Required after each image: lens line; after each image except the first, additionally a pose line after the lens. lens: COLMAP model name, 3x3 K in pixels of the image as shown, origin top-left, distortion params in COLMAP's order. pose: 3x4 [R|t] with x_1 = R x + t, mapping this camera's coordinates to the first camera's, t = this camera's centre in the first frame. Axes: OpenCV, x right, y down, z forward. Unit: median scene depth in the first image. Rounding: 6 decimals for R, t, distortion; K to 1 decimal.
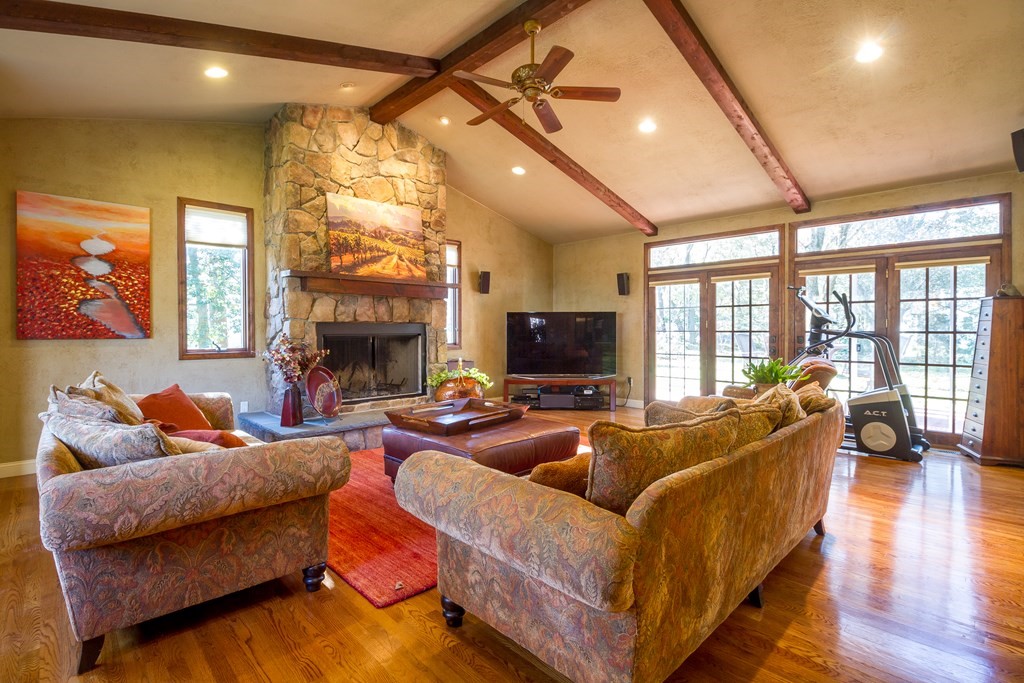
lens RADIAL K [[471.3, 0, 498.8], [0, 471.3, 334.2], [0, 0, 1]] dist [0.000158, -0.012282]
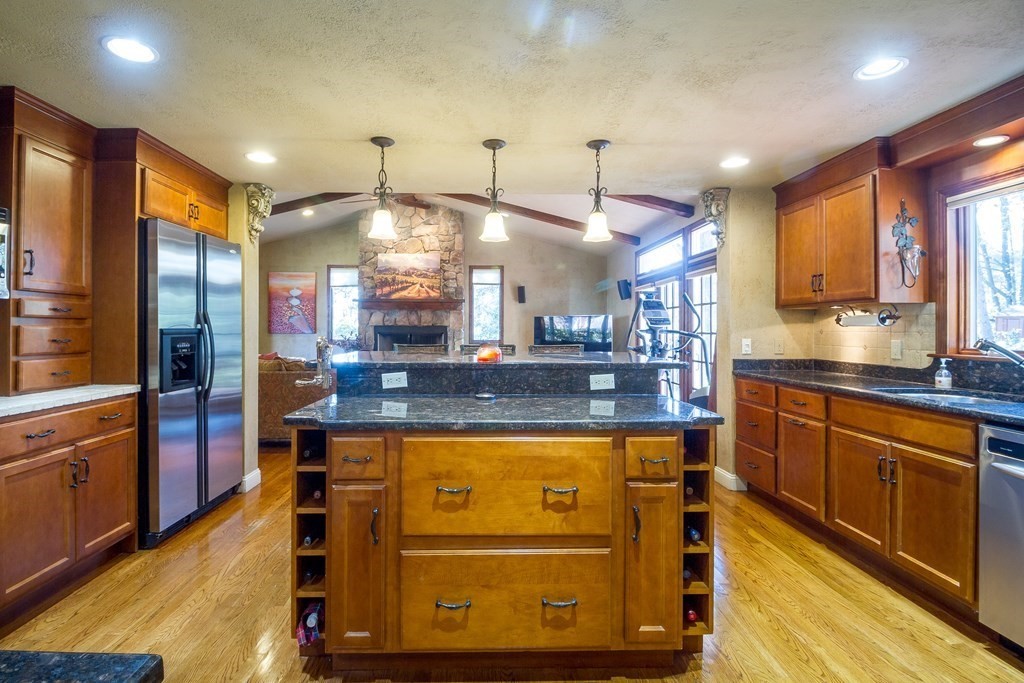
lens RADIAL K [[468.8, 0, 492.7], [0, 468.8, 326.6], [0, 0, 1]] dist [0.000899, -0.011865]
pose [[0.750292, -0.002742, -0.661101, 1.060661], [-0.010172, 0.999825, -0.015691, 0.001781], [0.661028, 0.018498, 0.750133, -0.049228]]
